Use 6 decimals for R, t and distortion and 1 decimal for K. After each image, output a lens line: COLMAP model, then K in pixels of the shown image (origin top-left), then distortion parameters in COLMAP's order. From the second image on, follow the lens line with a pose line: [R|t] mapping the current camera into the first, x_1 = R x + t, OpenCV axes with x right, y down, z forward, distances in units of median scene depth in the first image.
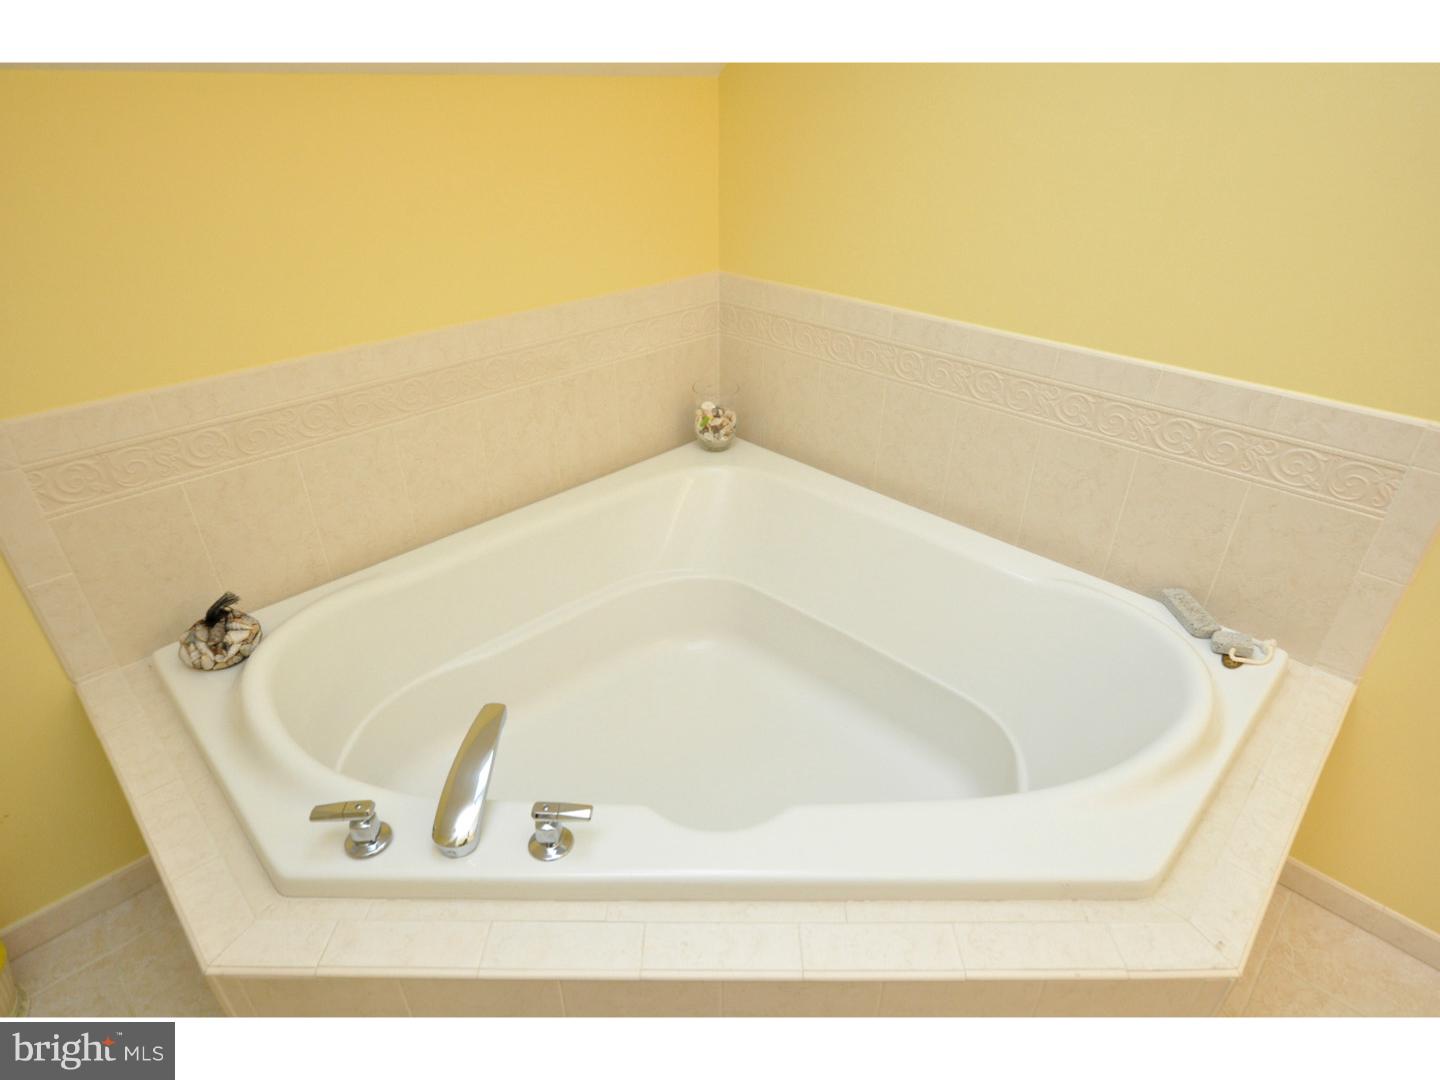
lens RADIAL K [[778.0, 0, 718.1], [0, 778.0, 543.6], [0, 0, 1]] dist [-0.002117, -0.000673]
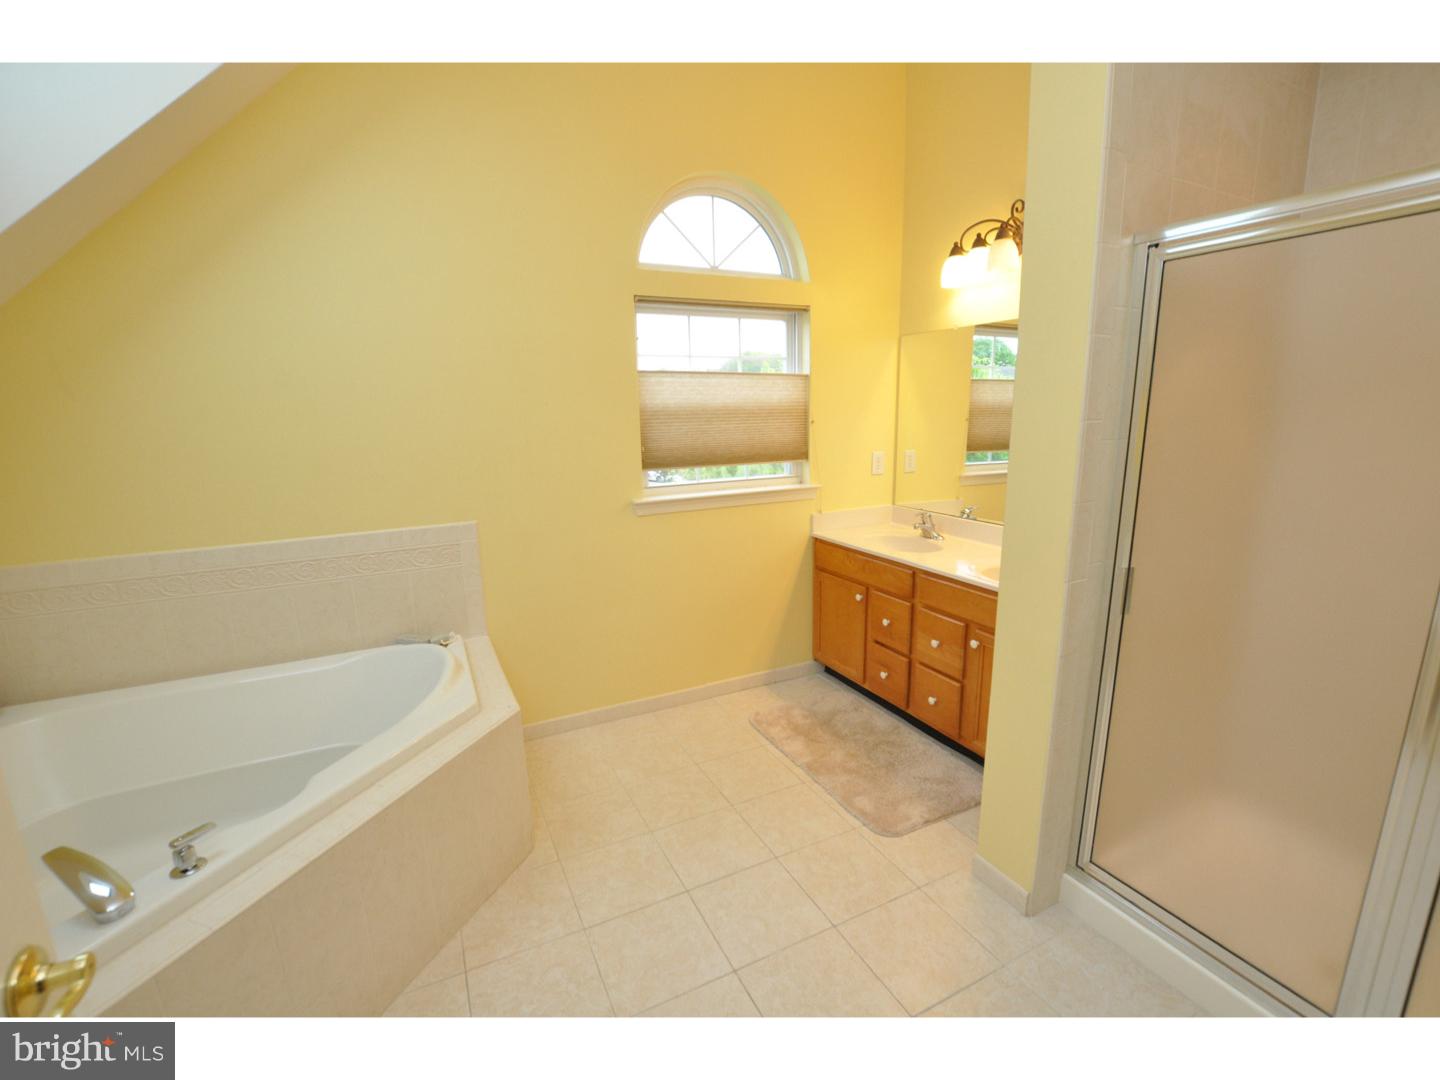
lens RADIAL K [[625.9, 0, 721.4], [0, 625.9, 539.2], [0, 0, 1]] dist [-0.029094, 0.002140]
pose [[0.314655, -0.204304, 0.926959, -0.626934], [0.503838, 0.863582, 0.019308, 0.249356], [-0.804450, 0.460962, 0.374666, -0.390127]]
